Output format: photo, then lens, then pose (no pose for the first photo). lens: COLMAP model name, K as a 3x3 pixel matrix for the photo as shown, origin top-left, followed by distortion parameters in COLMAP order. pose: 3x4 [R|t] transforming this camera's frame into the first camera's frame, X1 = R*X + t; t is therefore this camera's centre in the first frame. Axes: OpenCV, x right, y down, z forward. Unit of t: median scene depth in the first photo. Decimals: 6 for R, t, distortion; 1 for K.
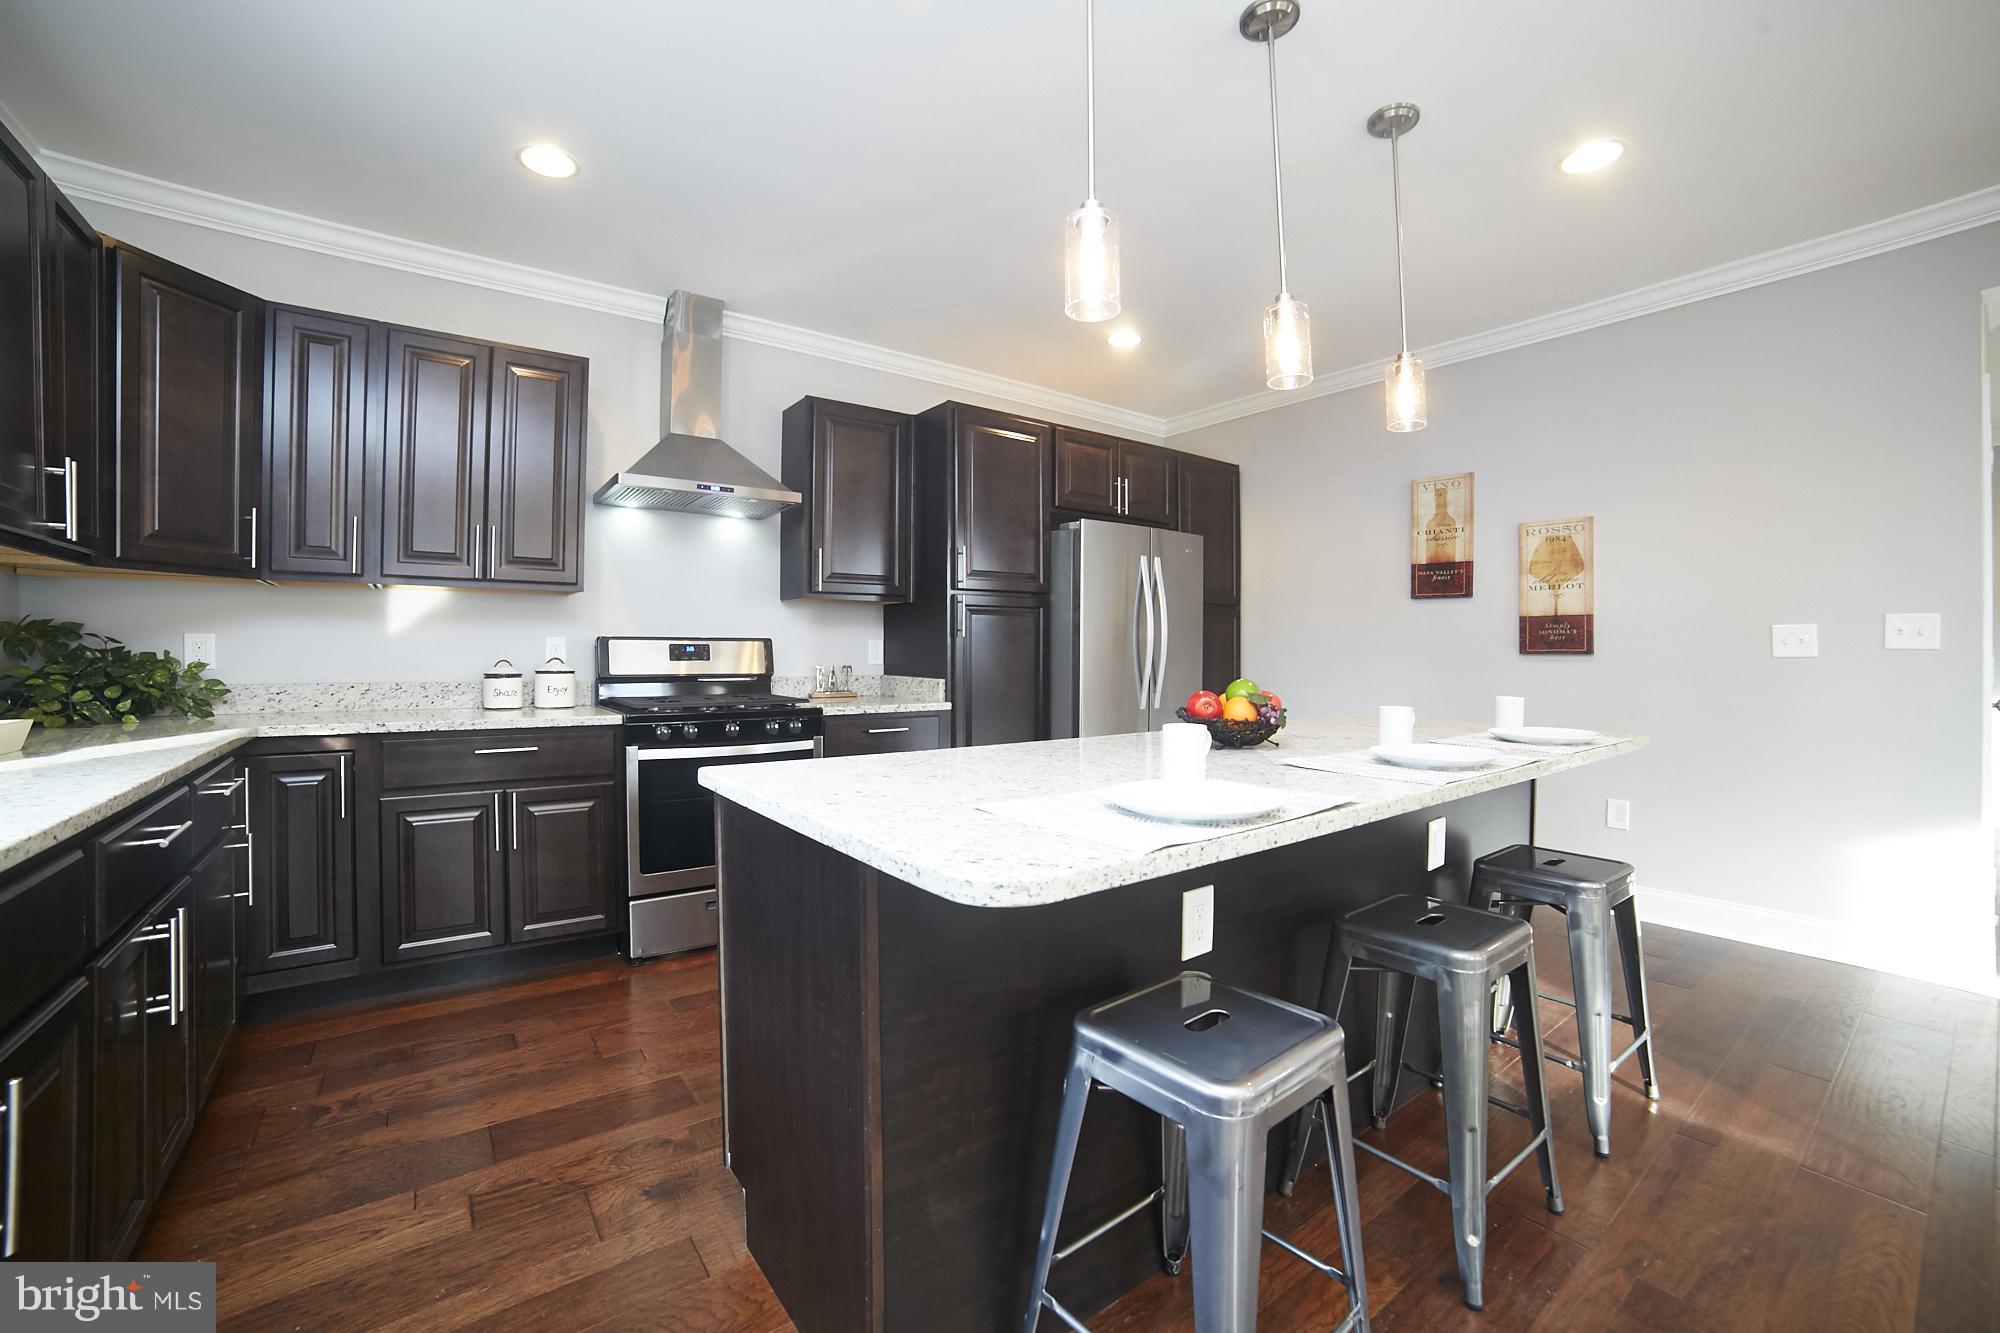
lens RADIAL K [[804.3, 0, 994.8], [0, 804.3, 651.9], [0, 0, 1]] dist [-0.121774, 0.039962]
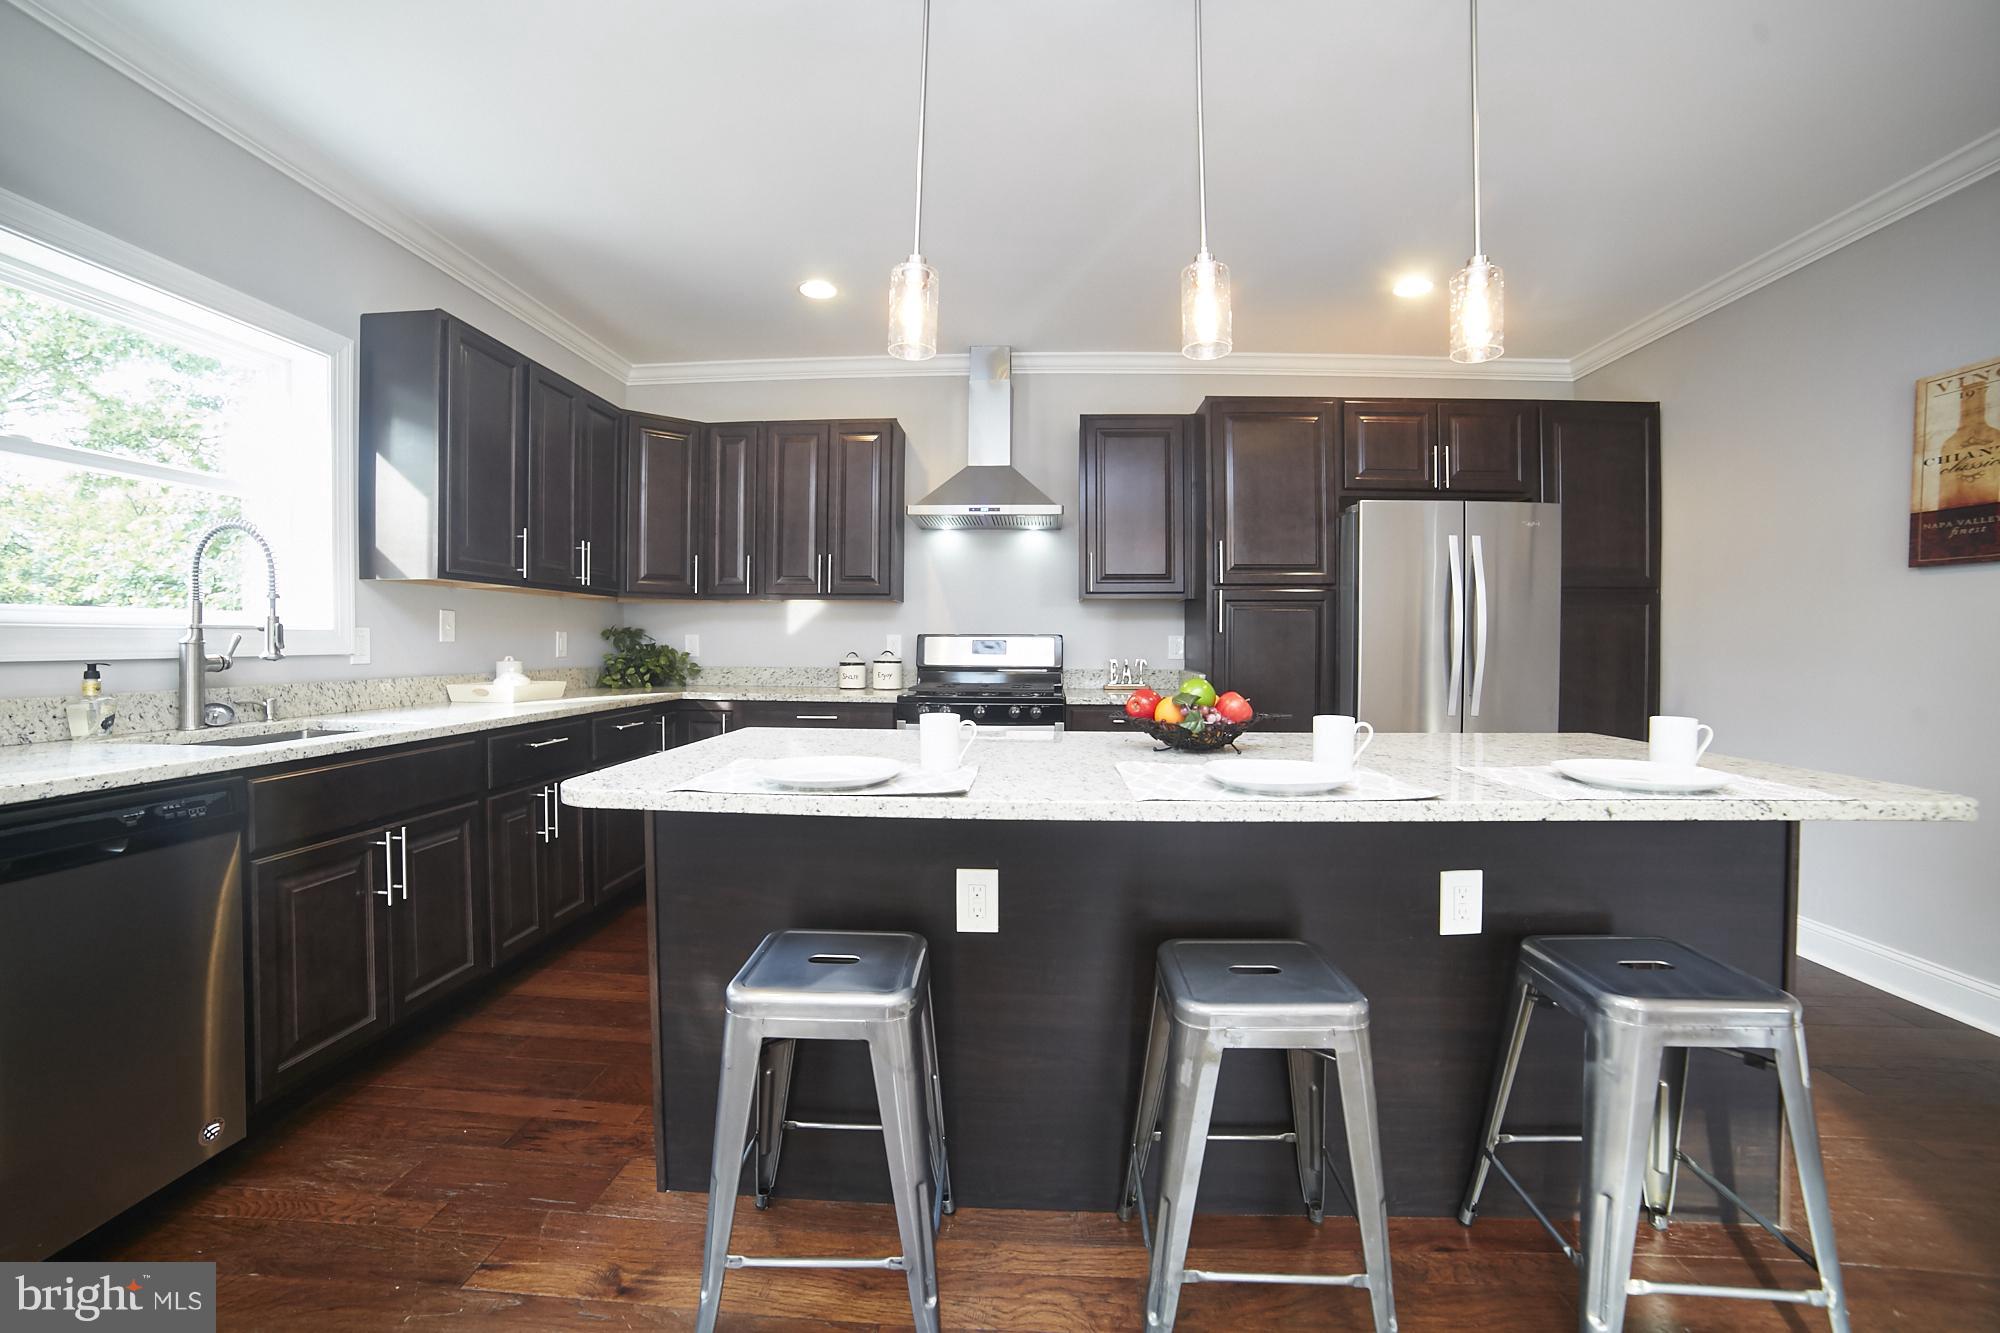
lens RADIAL K [[804.3, 0, 994.8], [0, 804.3, 651.9], [0, 0, 1]] dist [-0.121774, 0.039962]
pose [[0.772773, 0.007054, -0.634644, 0.415540], [-0.002799, 0.999966, 0.007706, -0.001572], [0.634677, -0.004179, 0.772766, 0.068219]]
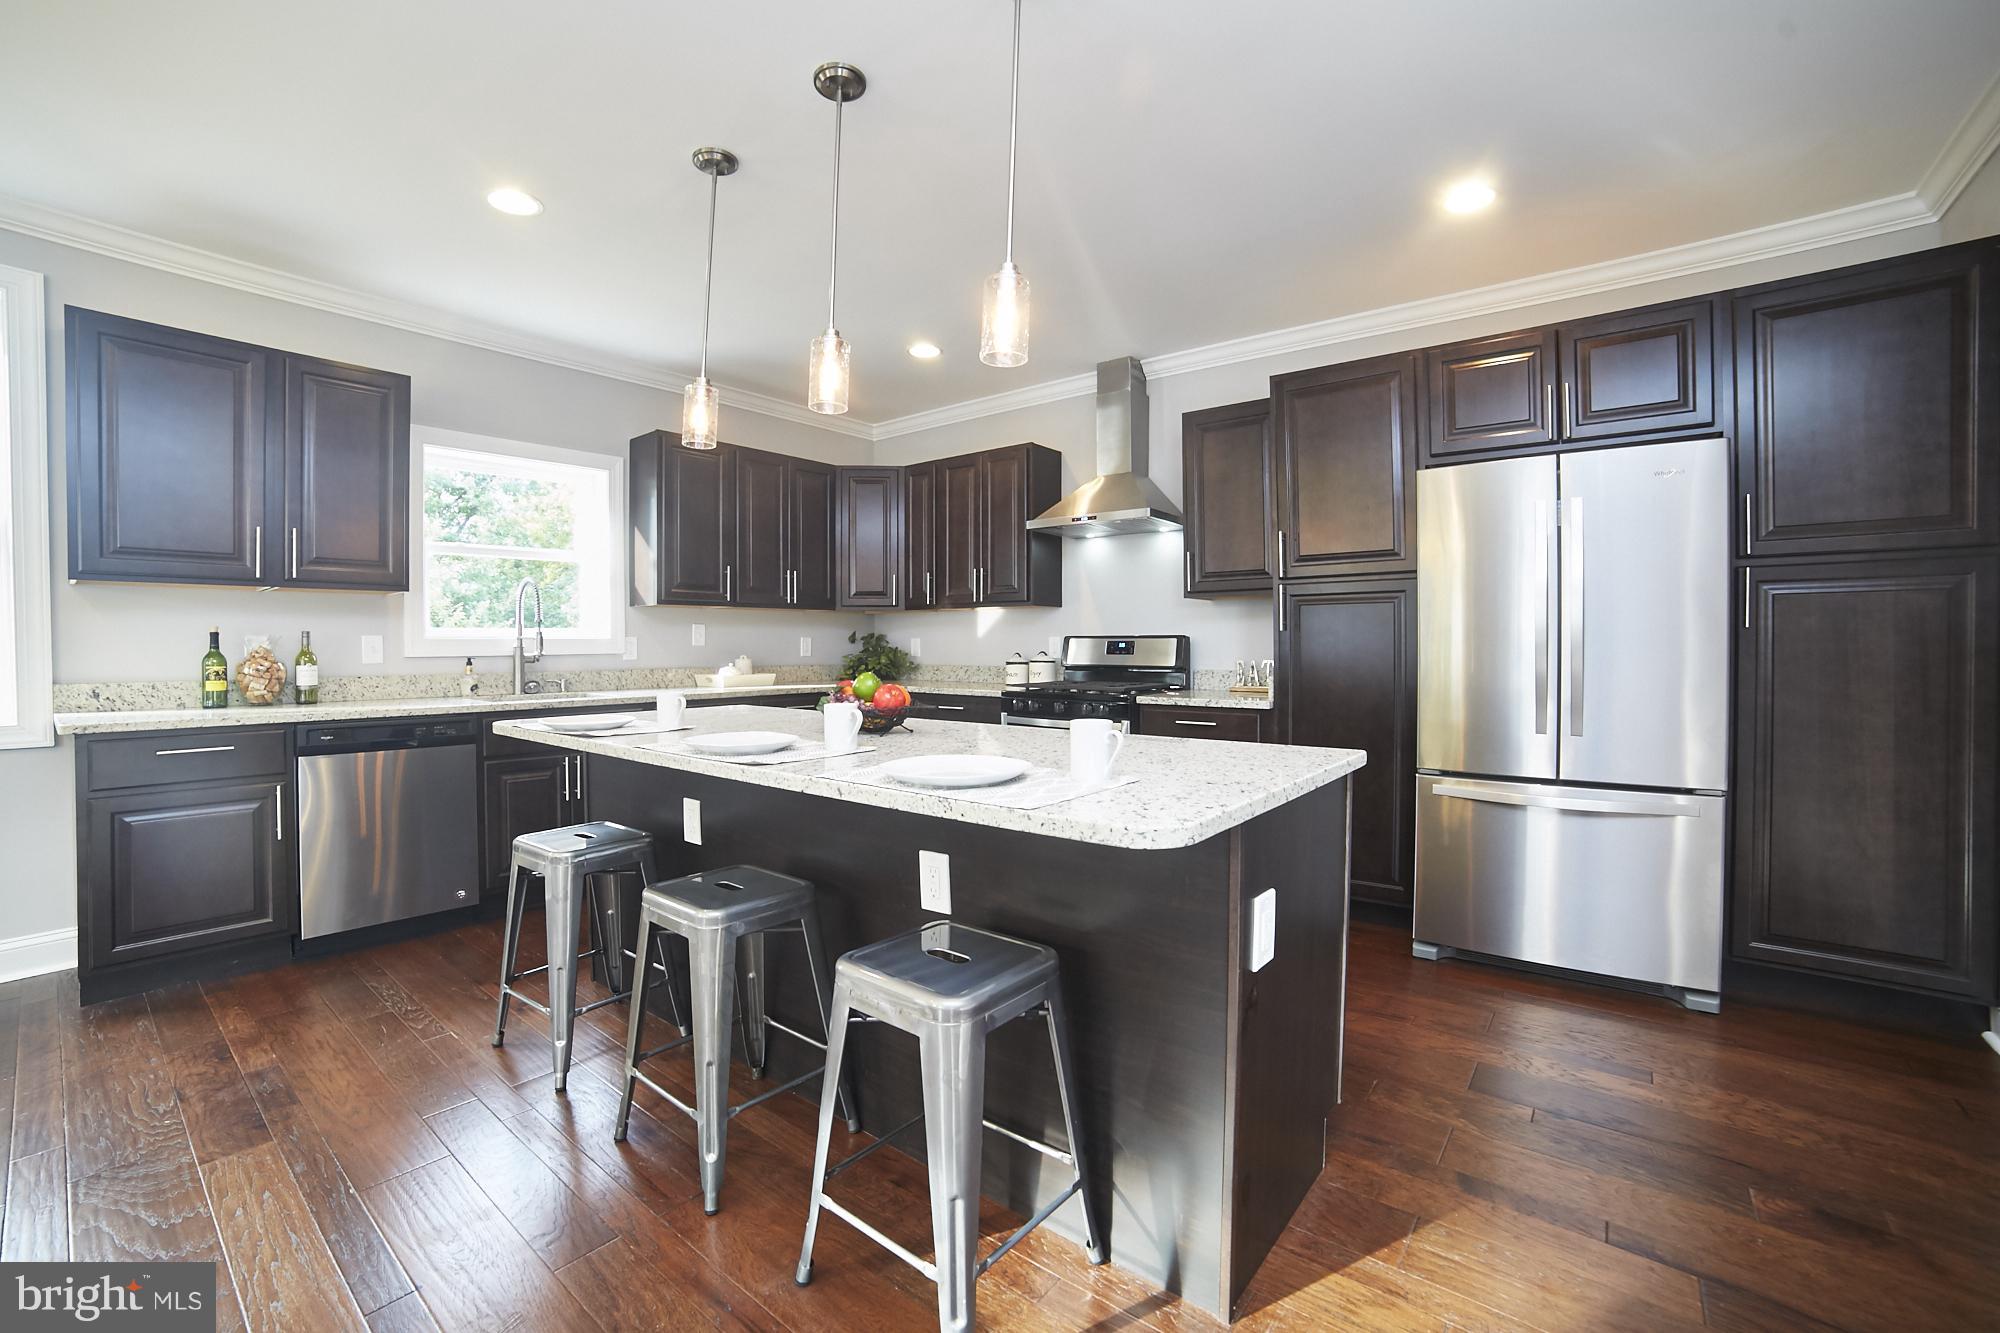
lens RADIAL K [[804.3, 0, 994.8], [0, 804.3, 651.9], [0, 0, 1]] dist [-0.121774, 0.039962]
pose [[0.254319, 0.006228, -0.967100, 0.826625], [0.001626, 0.999975, 0.006867, -0.002117], [0.967119, -0.003319, 0.254303, 0.515088]]
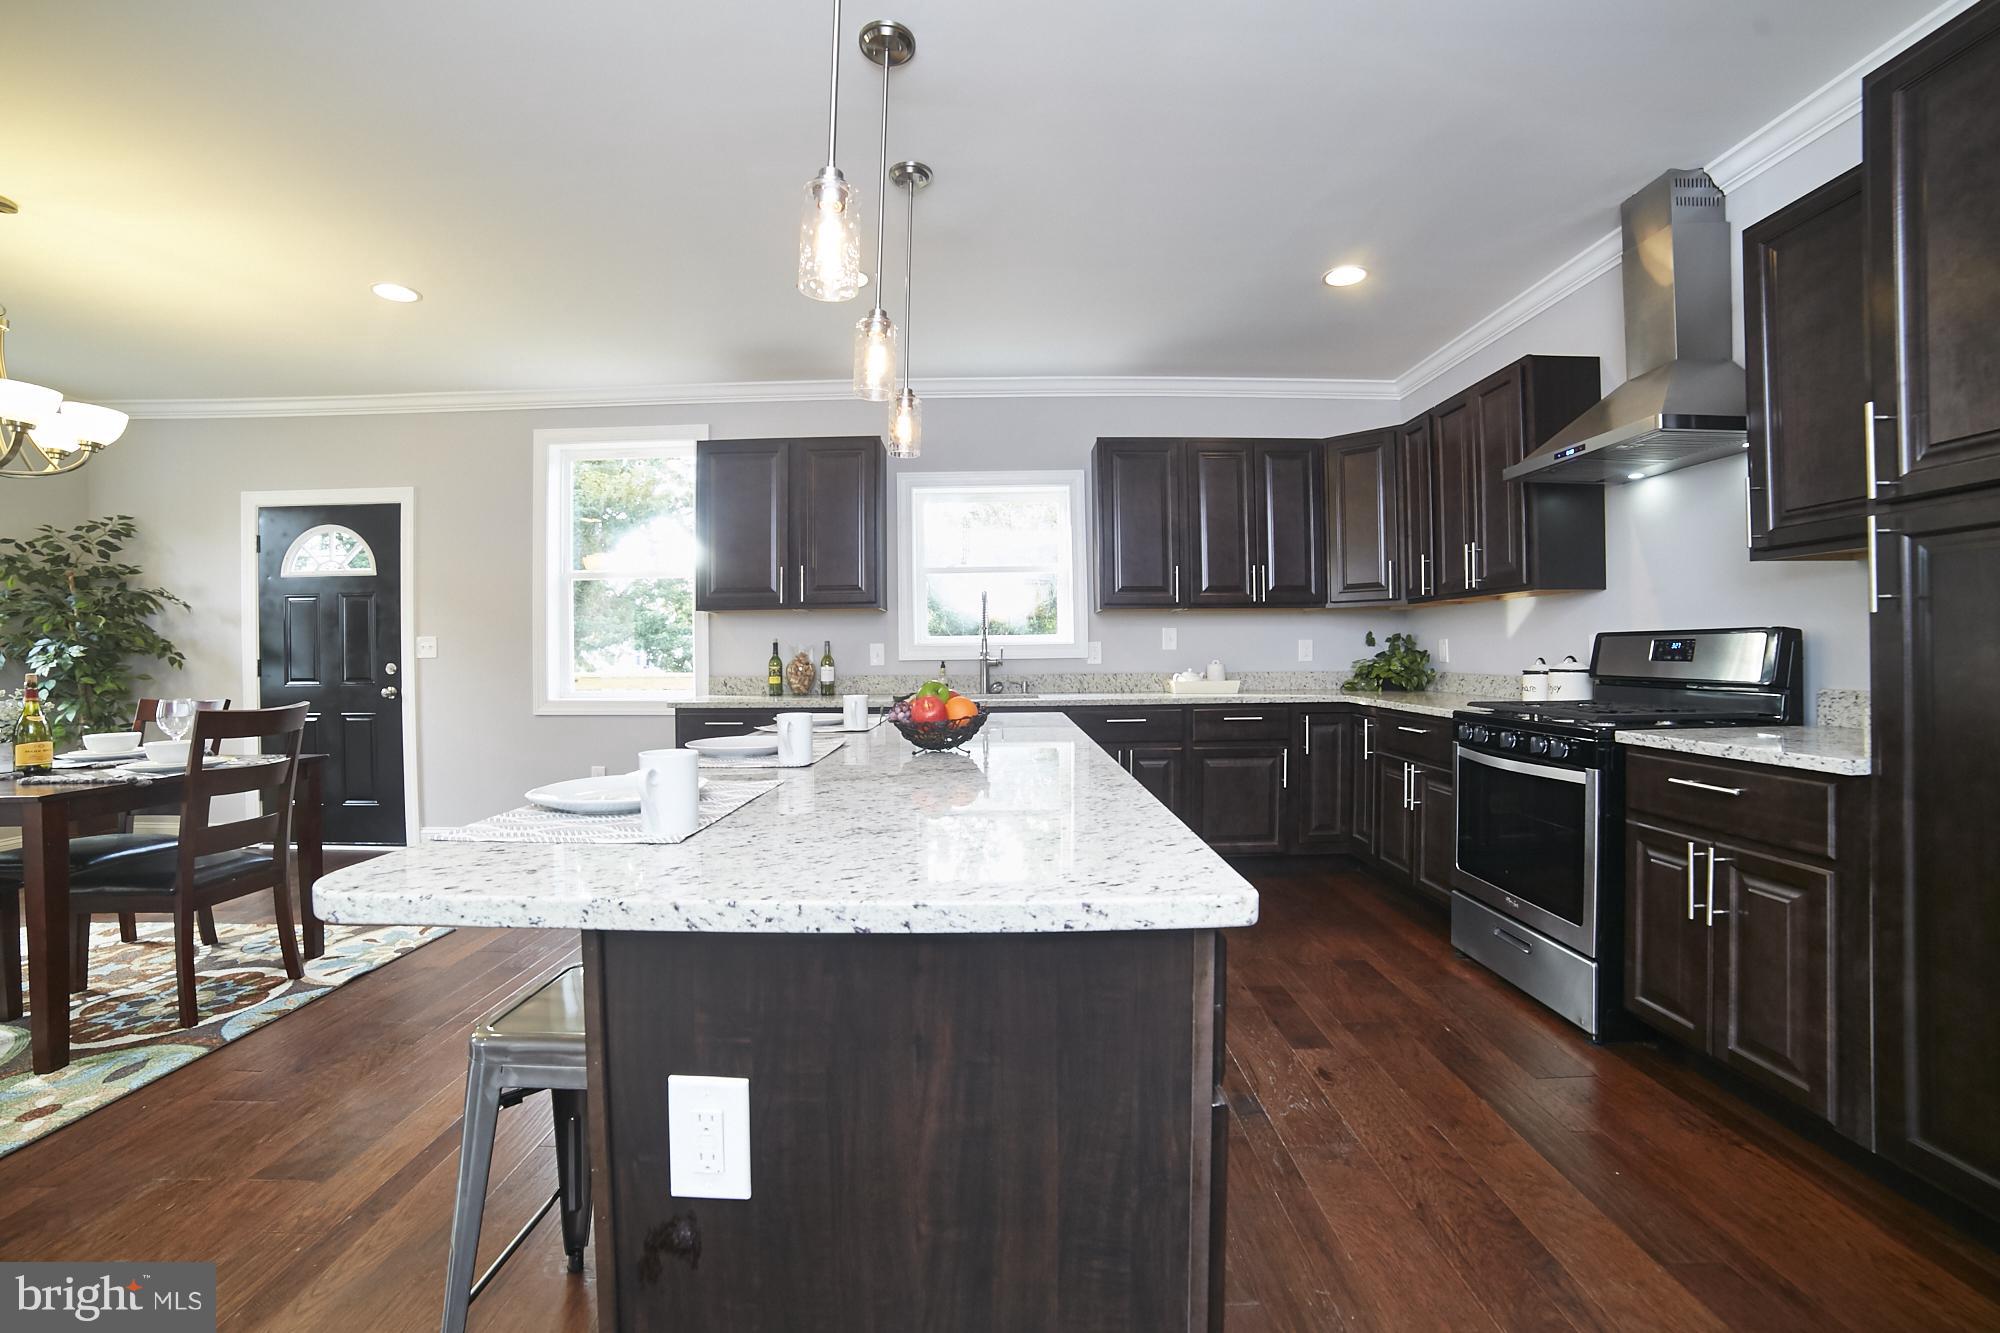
lens RADIAL K [[804.3, 0, 994.8], [0, 804.3, 651.9], [0, 0, 1]] dist [-0.121774, 0.039962]
pose [[-0.593514, 0.002005, -0.804821, 0.614809], [0.006013, 0.999980, -0.001944, -0.000332], [0.804801, -0.005993, -0.593514, 0.948571]]
